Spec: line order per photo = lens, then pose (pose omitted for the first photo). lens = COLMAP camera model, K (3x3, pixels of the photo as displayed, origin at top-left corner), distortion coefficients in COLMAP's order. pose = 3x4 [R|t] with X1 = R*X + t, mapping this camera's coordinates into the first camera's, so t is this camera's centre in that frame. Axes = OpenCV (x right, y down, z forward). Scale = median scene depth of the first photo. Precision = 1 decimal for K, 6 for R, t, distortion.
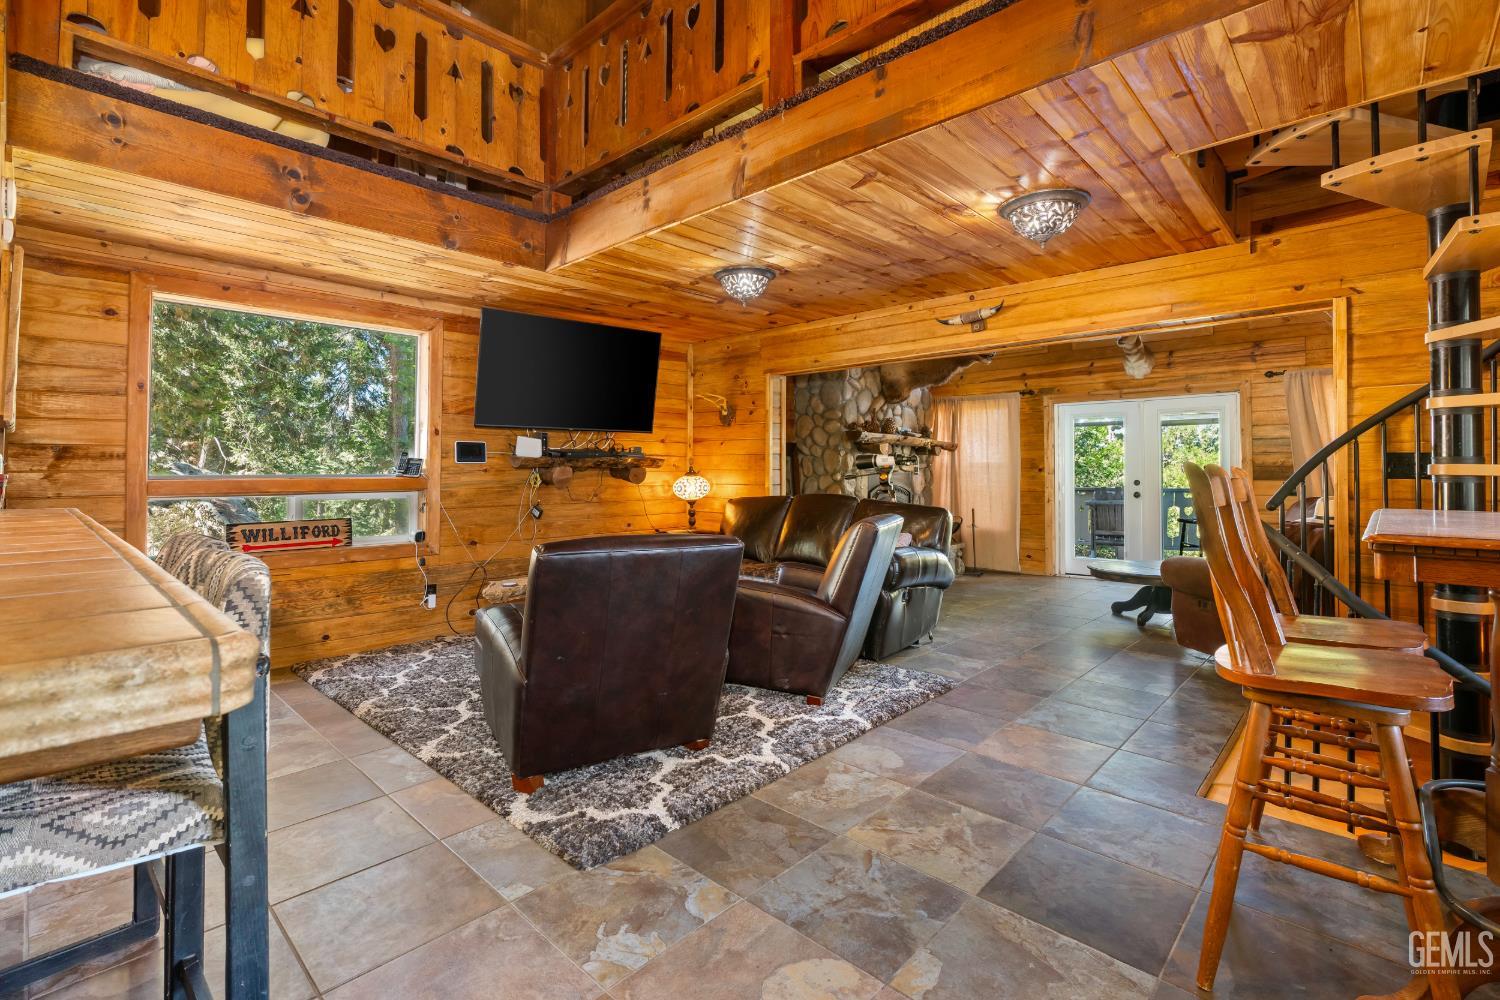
lens RADIAL K [[686.5, 0, 748.7], [0, 686.5, 455.9], [0, 0, 1]] dist [-0.015173, 0.006350]
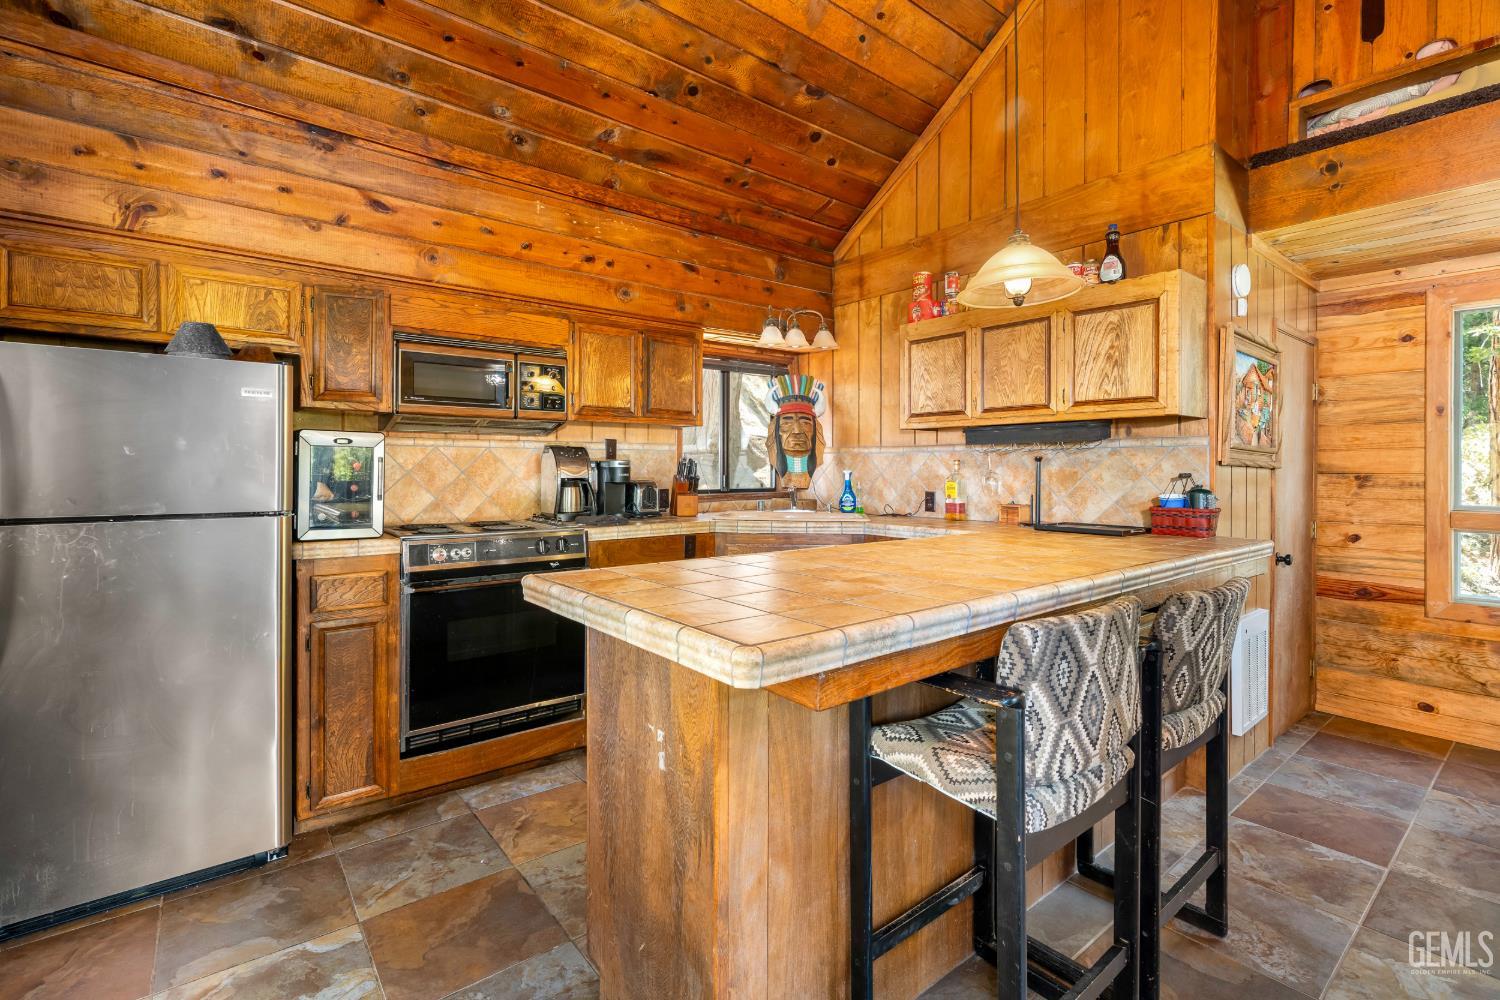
lens RADIAL K [[678.1, 0, 750.7], [0, 678.1, 468.5], [0, 0, 1]] dist [-0.007585, 0.000129]
pose [[-0.140211, -0.003629, -0.990115, 0.138804], [0.014259, 0.999882, -0.005684, -0.027540], [0.990019, -0.014915, -0.140143, 0.171852]]
